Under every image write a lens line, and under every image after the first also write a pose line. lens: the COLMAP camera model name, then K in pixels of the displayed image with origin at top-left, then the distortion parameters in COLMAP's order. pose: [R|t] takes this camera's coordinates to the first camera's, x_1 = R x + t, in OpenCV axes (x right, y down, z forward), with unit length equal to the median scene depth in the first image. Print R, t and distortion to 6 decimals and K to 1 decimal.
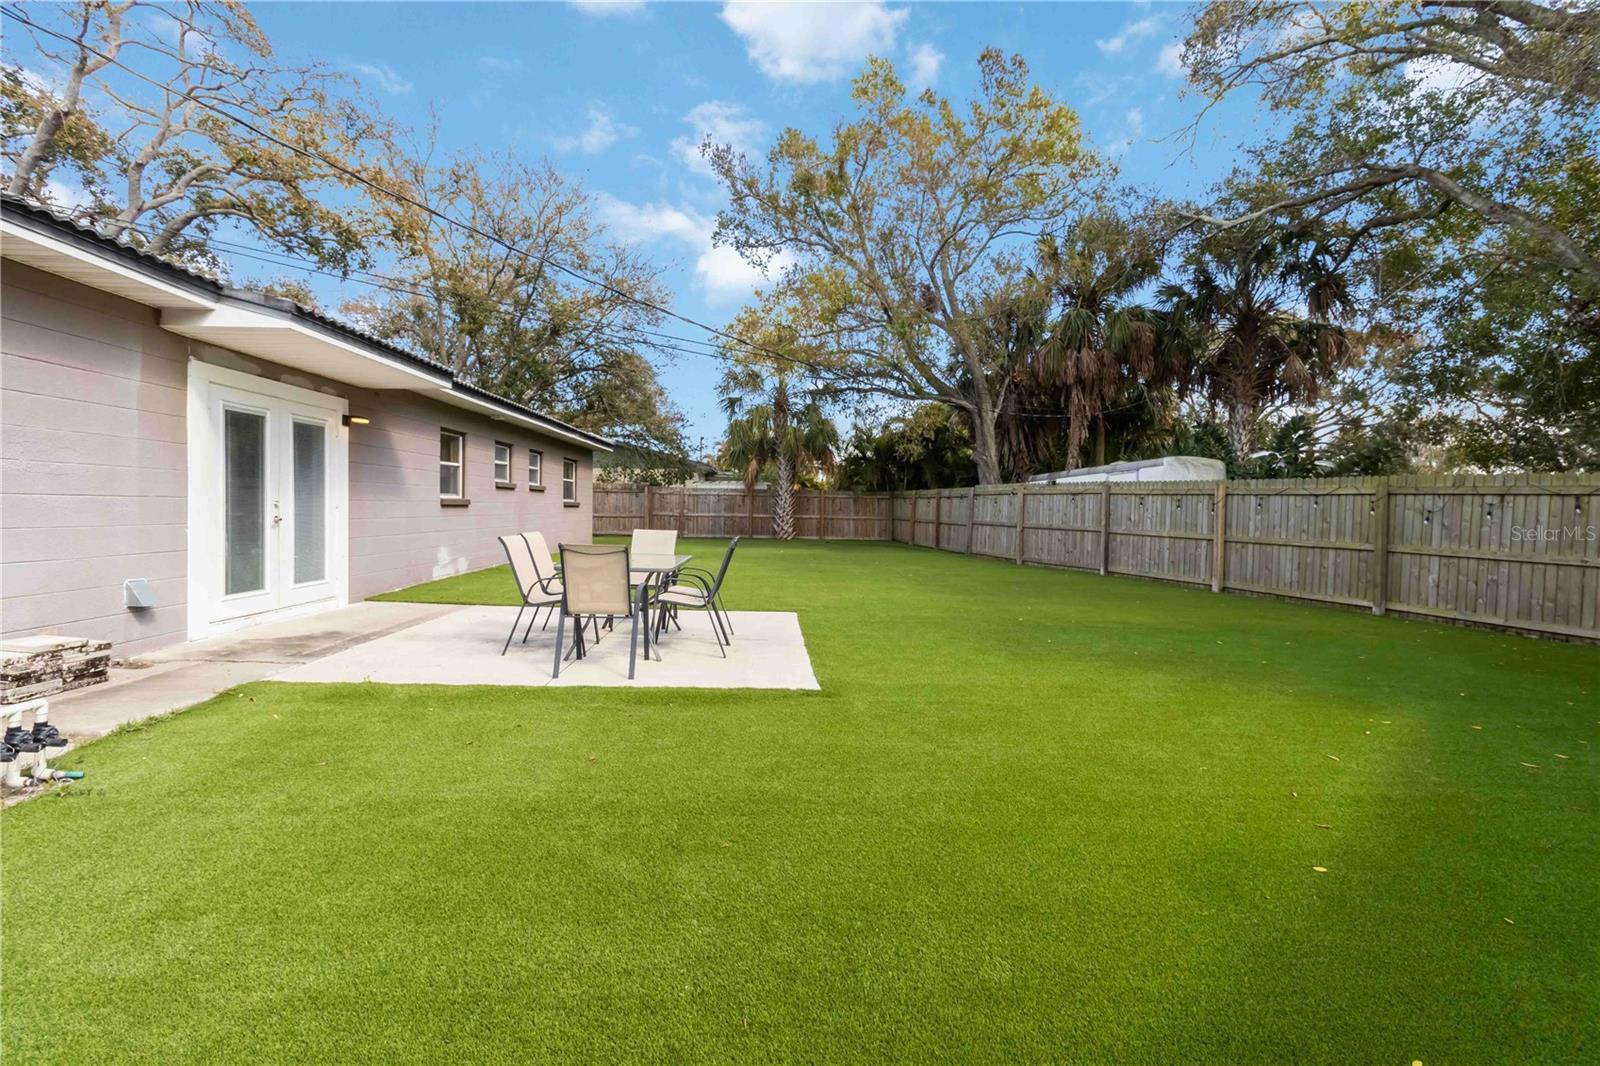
lens RADIAL K [[744.8, 0, 794.7], [0, 744.8, 536.6], [0, 0, 1]] dist [-0.000614, 0.000046]
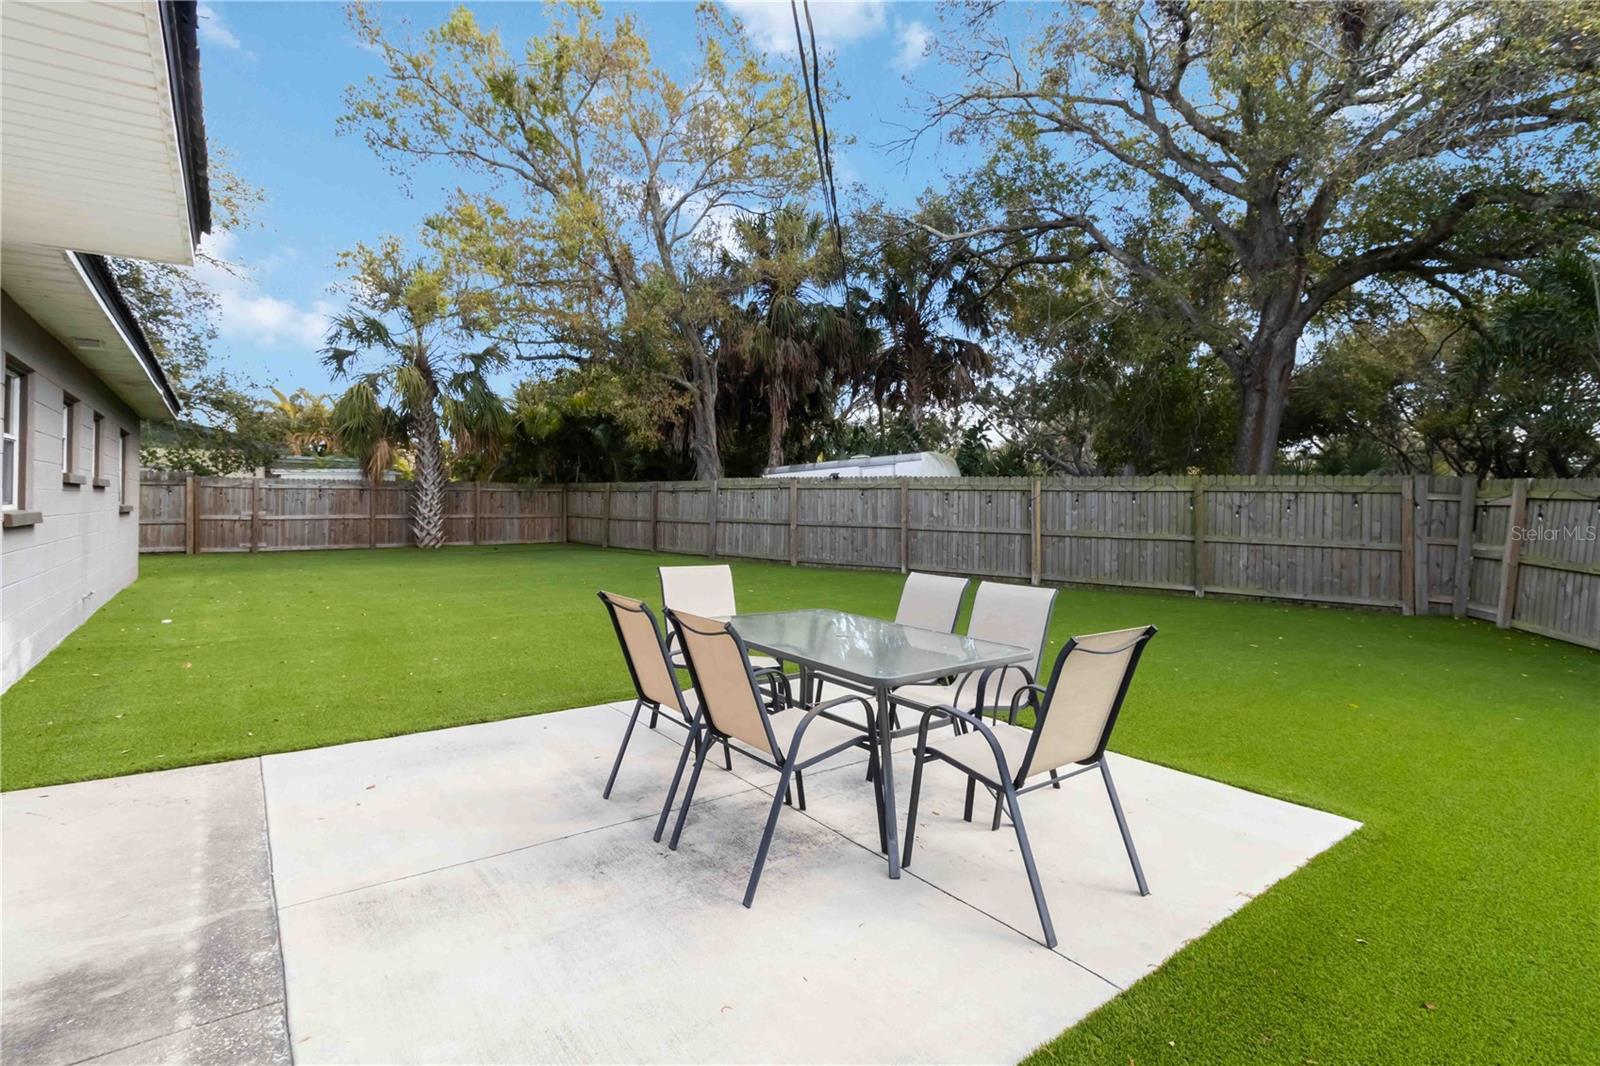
lens RADIAL K [[761.0, 0, 801.9], [0, 761.0, 500.0], [0, 0, 1]] dist [-0.000167, 0.000038]
pose [[0.816386, -0.013492, 0.577349, -0.238767], [0.032477, 0.999218, -0.022574, -0.023032], [-0.576593, 0.037180, 0.816185, 0.245363]]
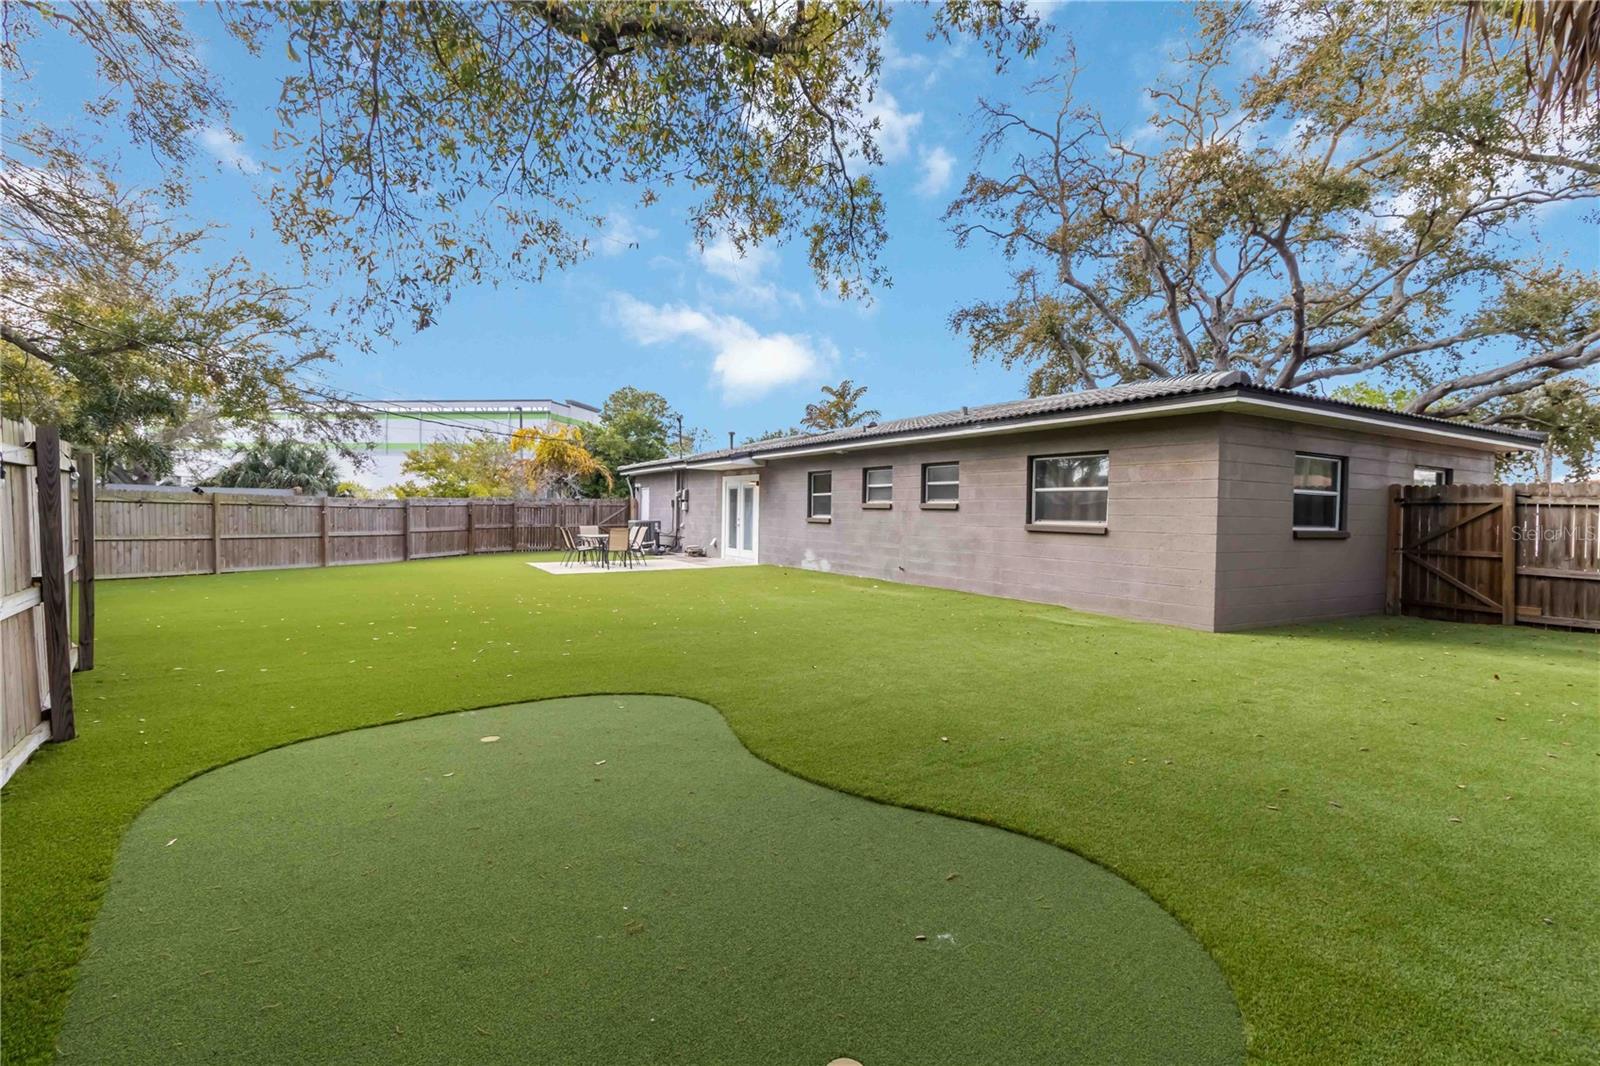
lens RADIAL K [[744.8, 0, 794.7], [0, 744.8, 536.6], [0, 0, 1]] dist [-0.000614, 0.000046]
pose [[-0.881404, -0.019584, -0.471957, 0.190774], [-0.050957, 0.997252, 0.053784, -0.064436], [0.469606, 0.071455, -0.879980, 1.615908]]
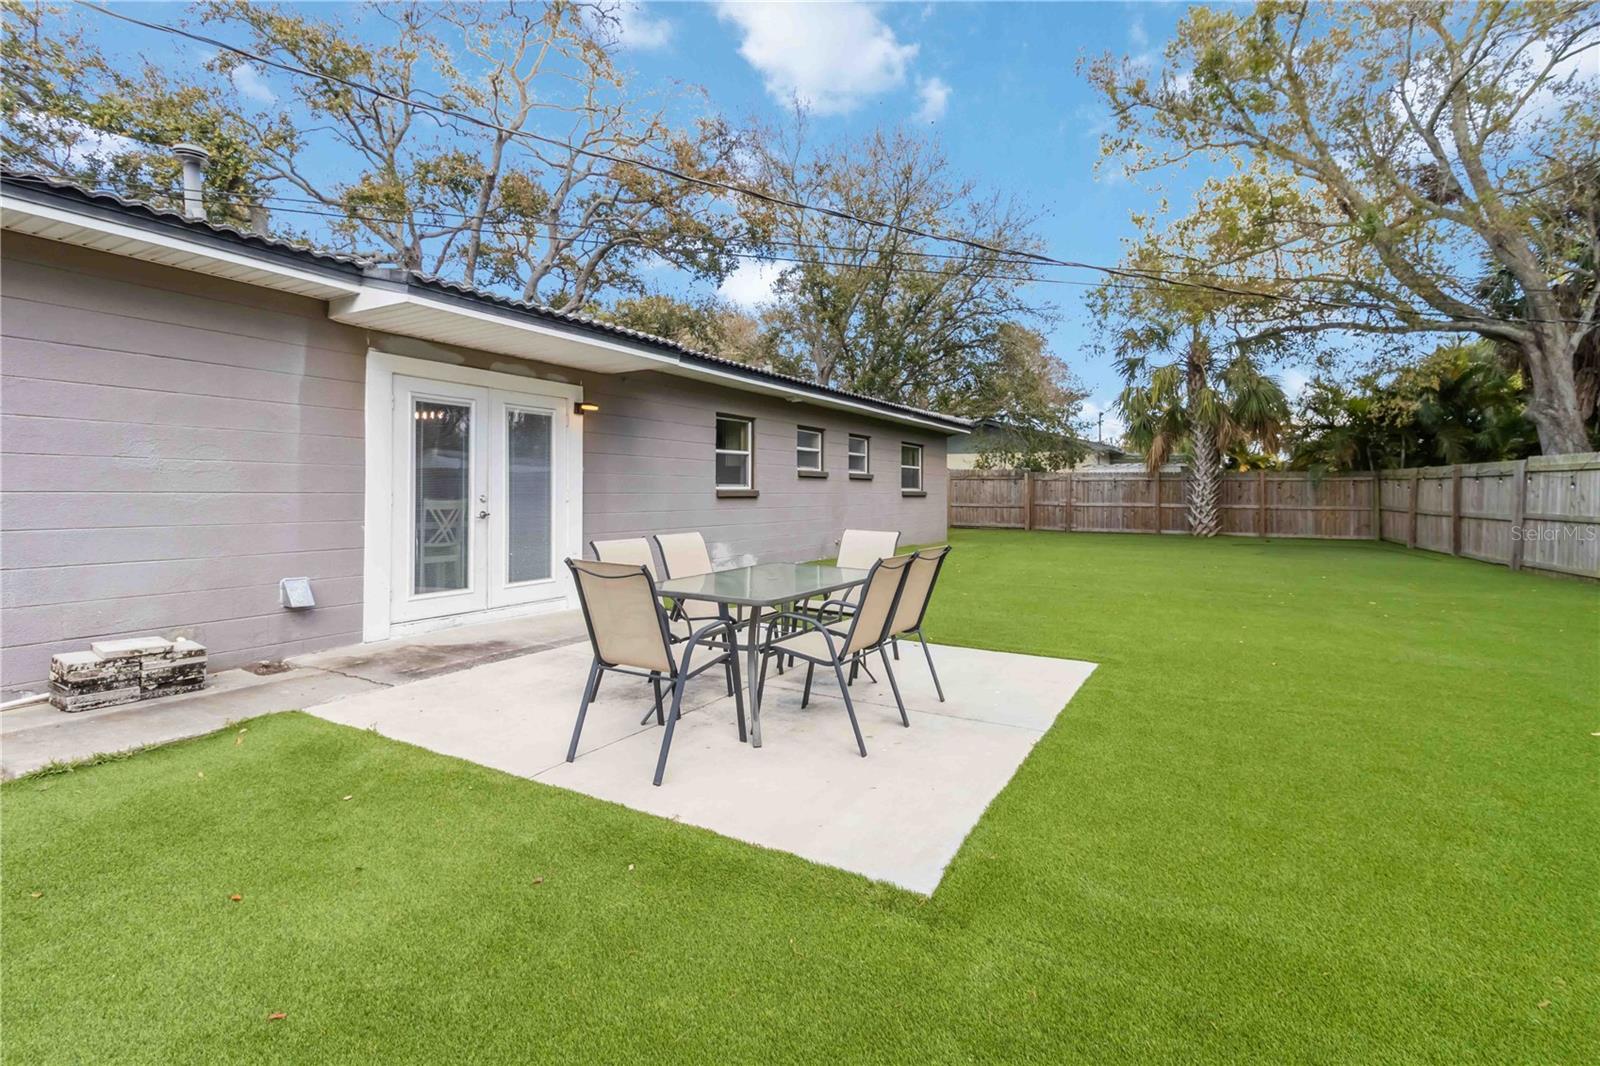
lens RADIAL K [[752.7, 0, 802.4], [0, 752.7, 493.1], [0, 0, 1]] dist [-0.002454, 0.000145]
pose [[0.849108, -0.010462, -0.528116, 0.071319], [-0.012059, 0.999159, -0.039181, -0.008359], [0.528081, 0.039638, 0.848268, 0.184152]]
